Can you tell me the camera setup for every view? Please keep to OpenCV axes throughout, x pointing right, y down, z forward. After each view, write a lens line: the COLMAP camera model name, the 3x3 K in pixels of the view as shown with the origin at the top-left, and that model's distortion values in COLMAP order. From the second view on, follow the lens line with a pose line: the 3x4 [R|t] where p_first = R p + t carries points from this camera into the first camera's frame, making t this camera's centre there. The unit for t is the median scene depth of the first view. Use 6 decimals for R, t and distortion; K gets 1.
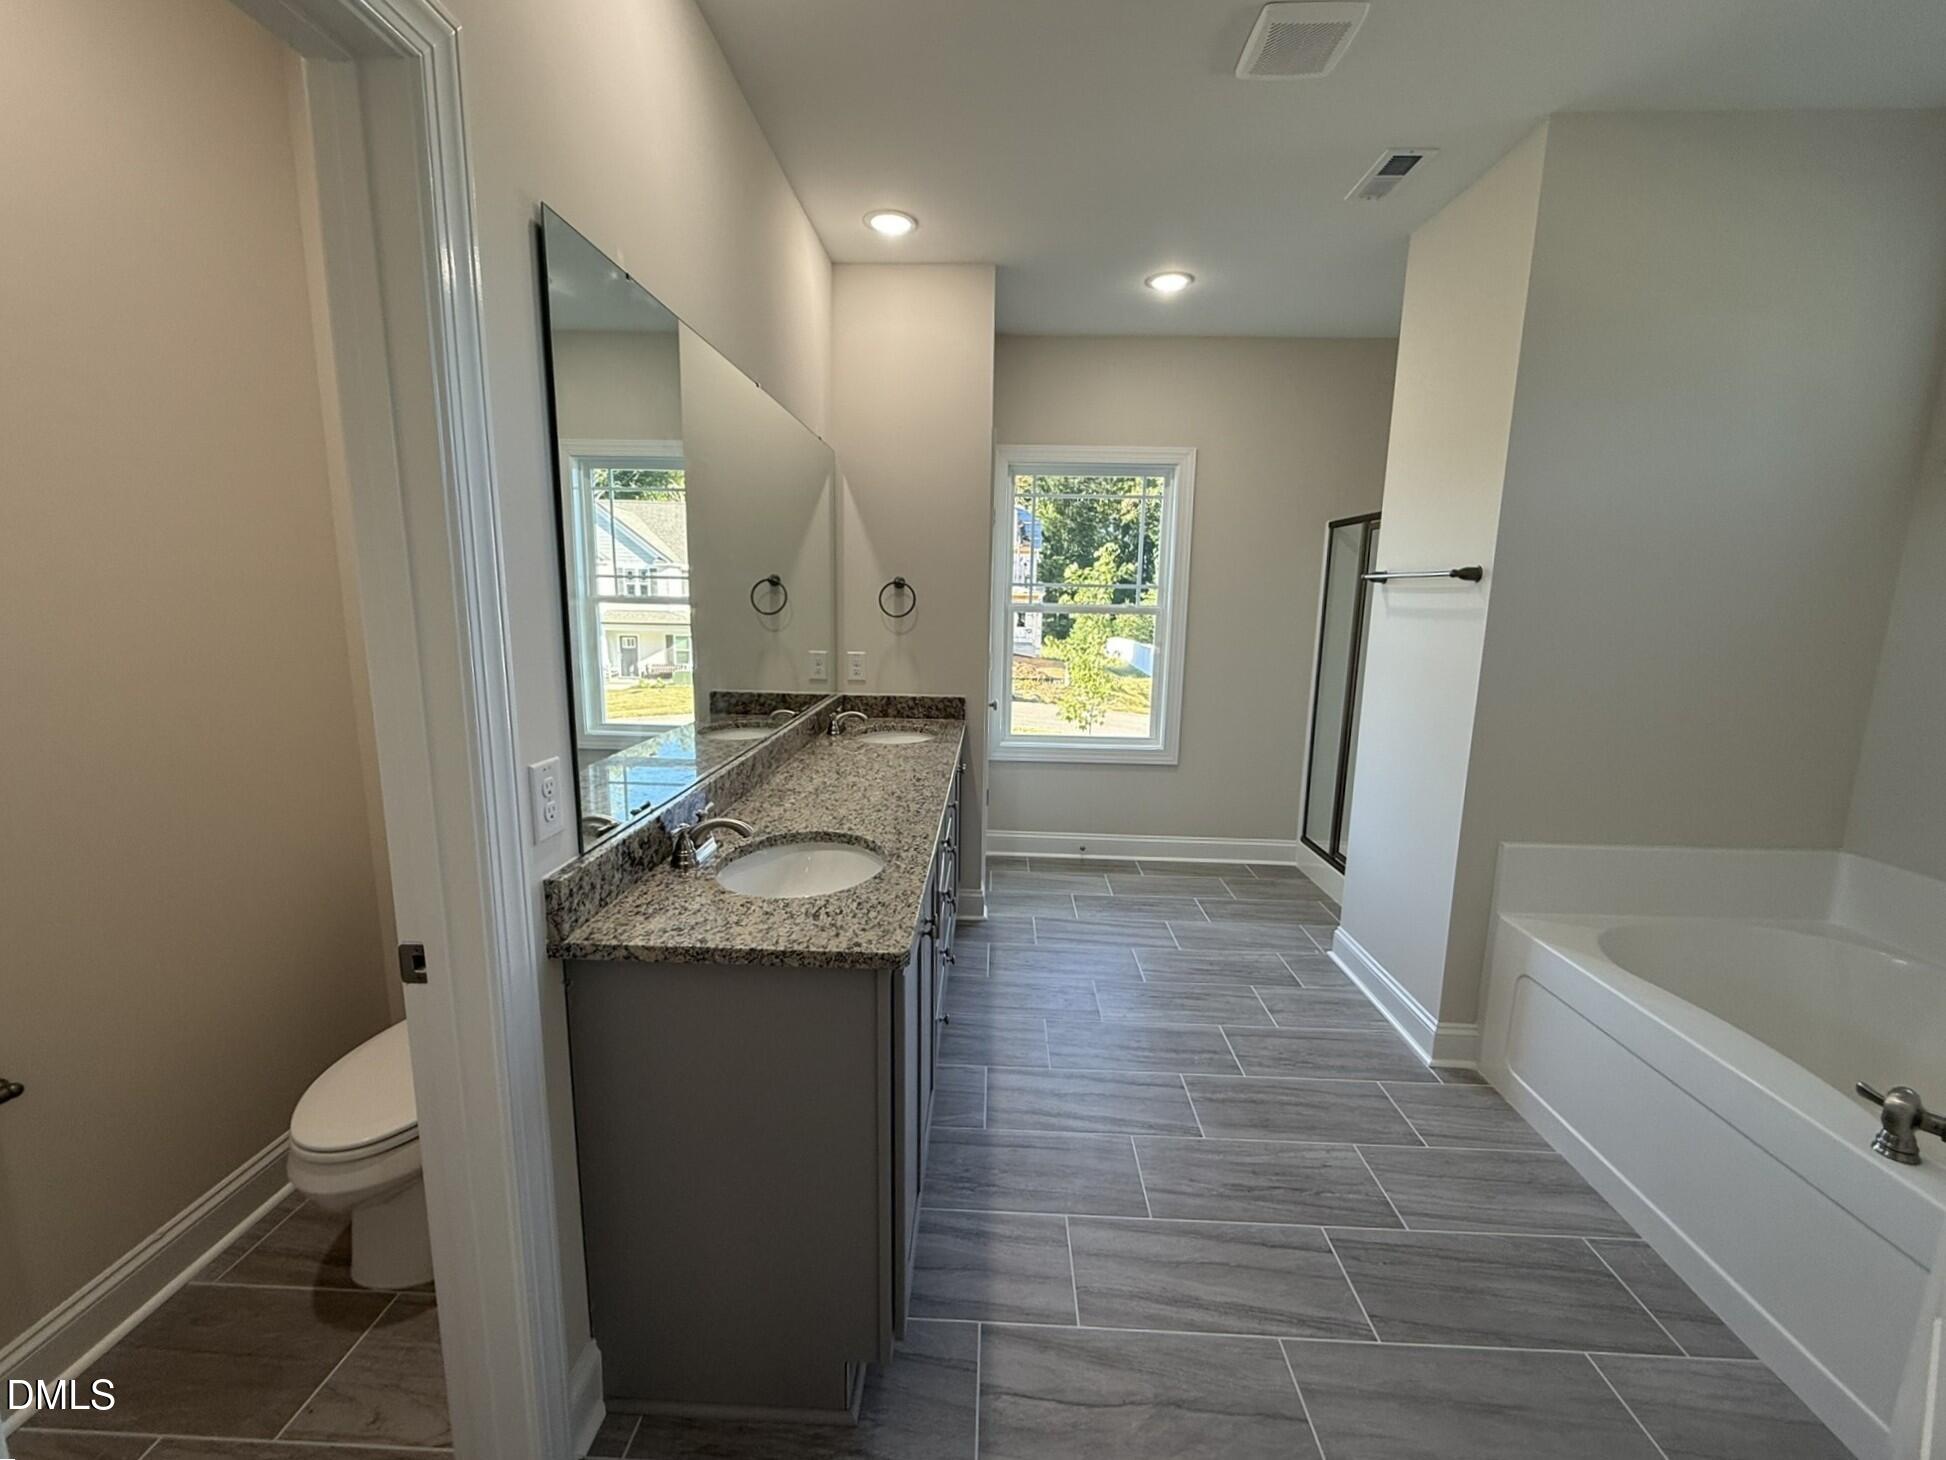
lens RADIAL K [[782.5, 0, 964.8], [0, 782.5, 728.2], [0, 0, 1]] dist [0.000095, 0.000376]
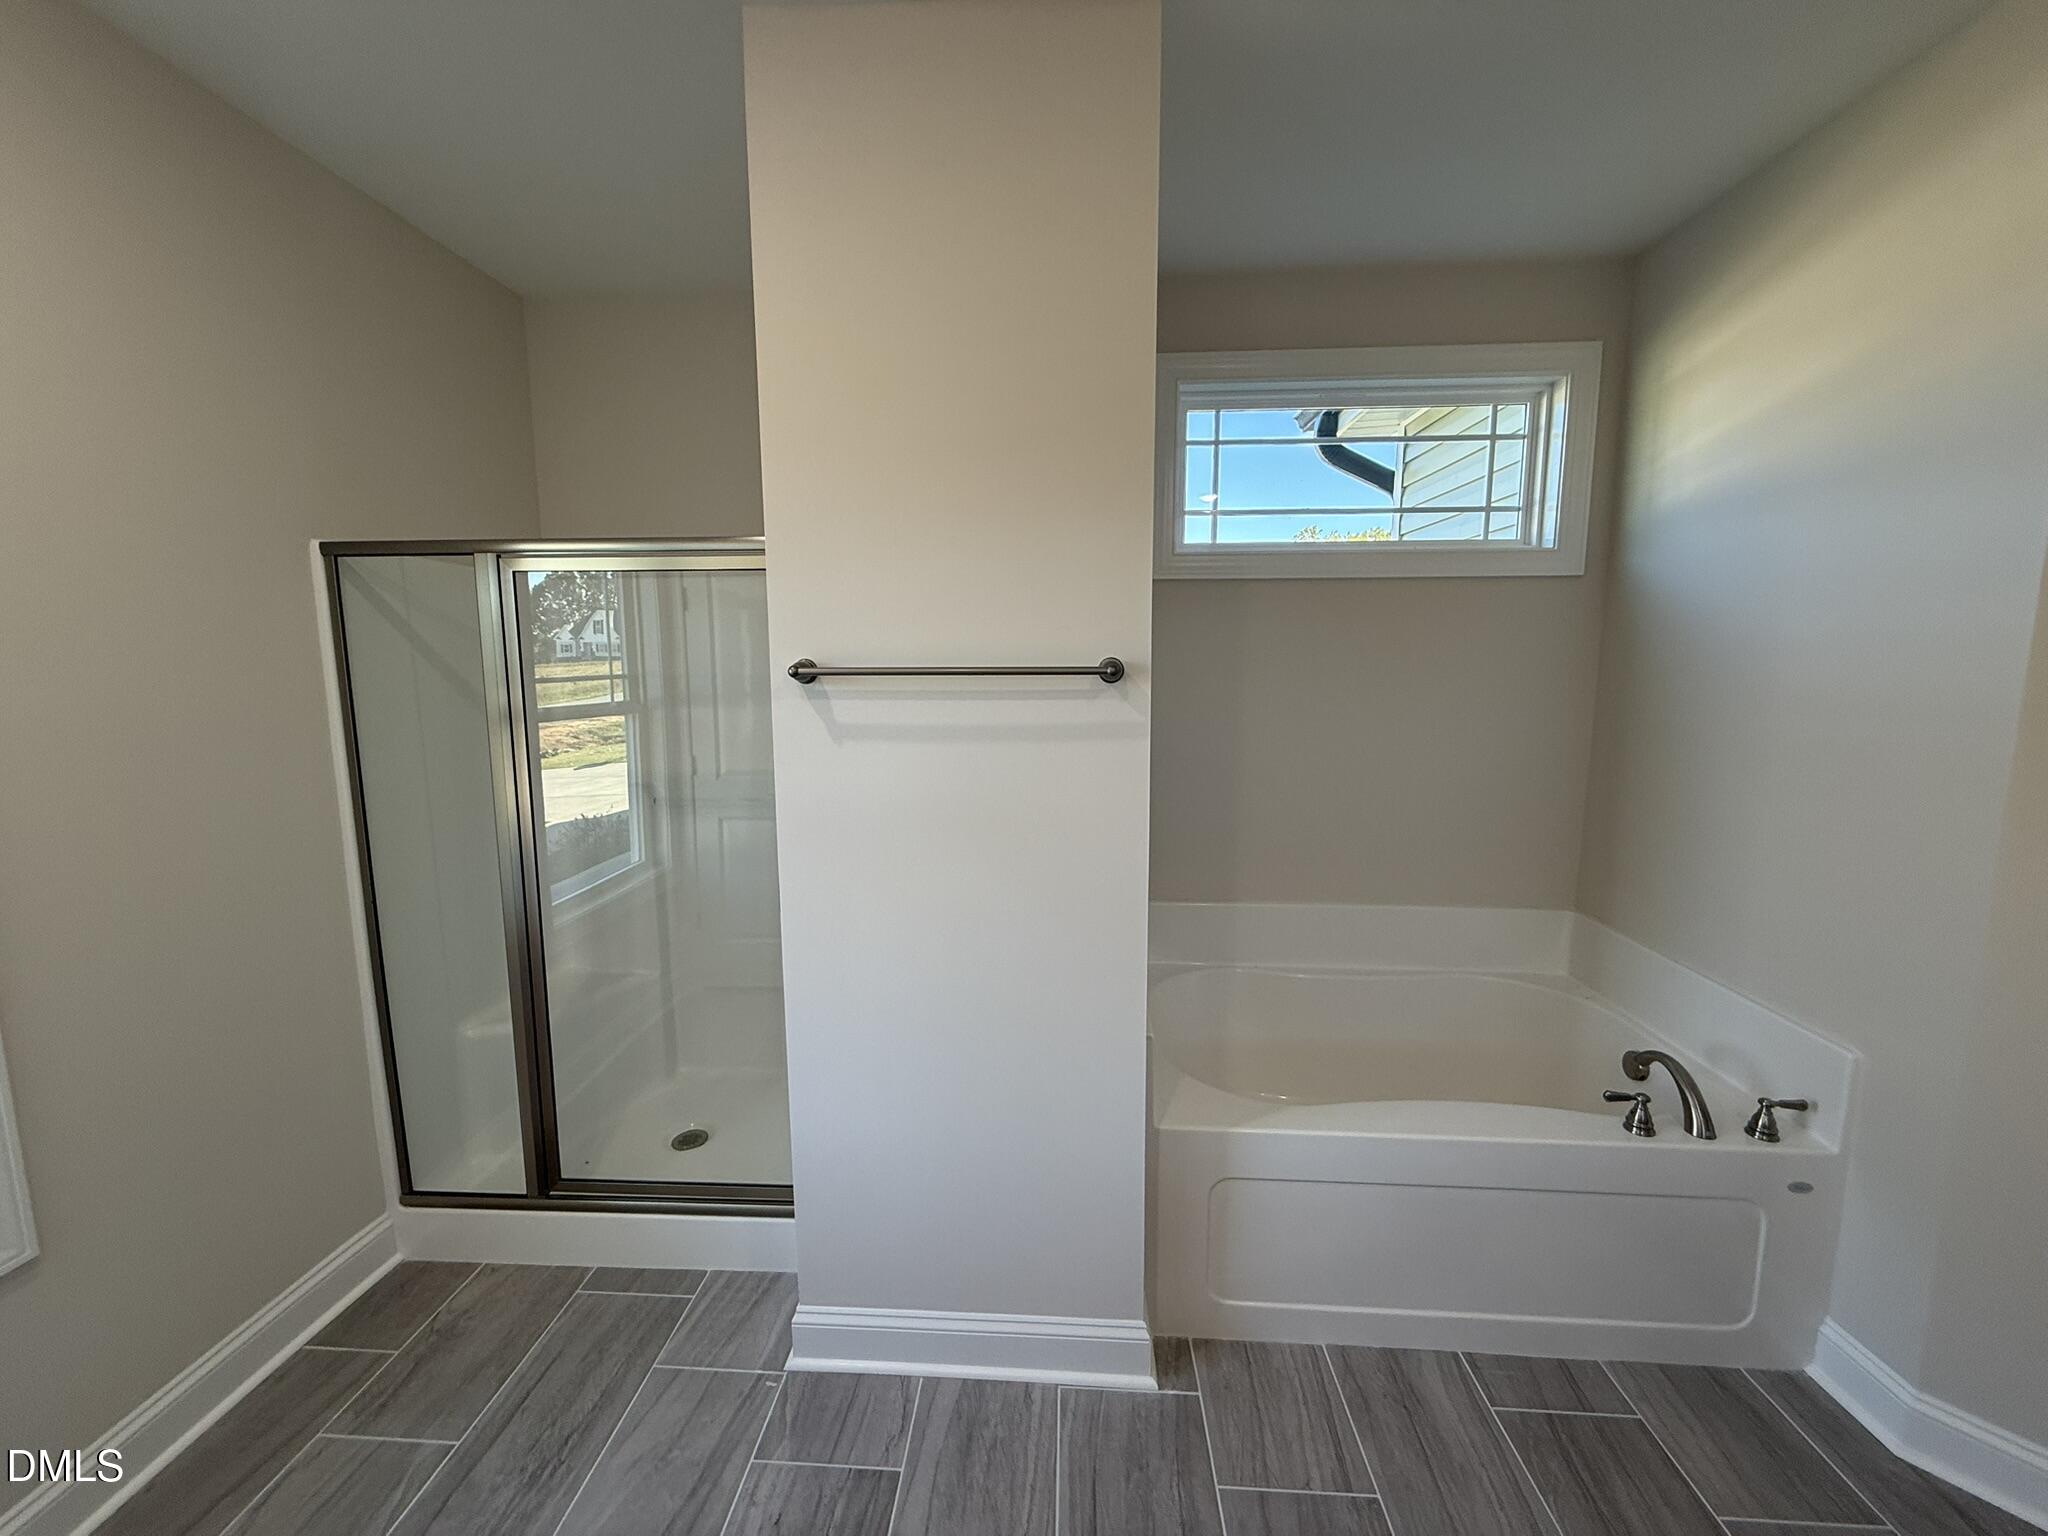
lens RADIAL K [[823.5, 0, 1016.9], [0, 823.5, 765.0], [0, 0, 1]] dist [0.000095, 0.000376]
pose [[0.026804, -0.149511, 0.988397, -0.037424], [0.181957, 0.972964, 0.142242, -0.243709], [-0.982941, 0.176033, 0.053284, 1.107479]]
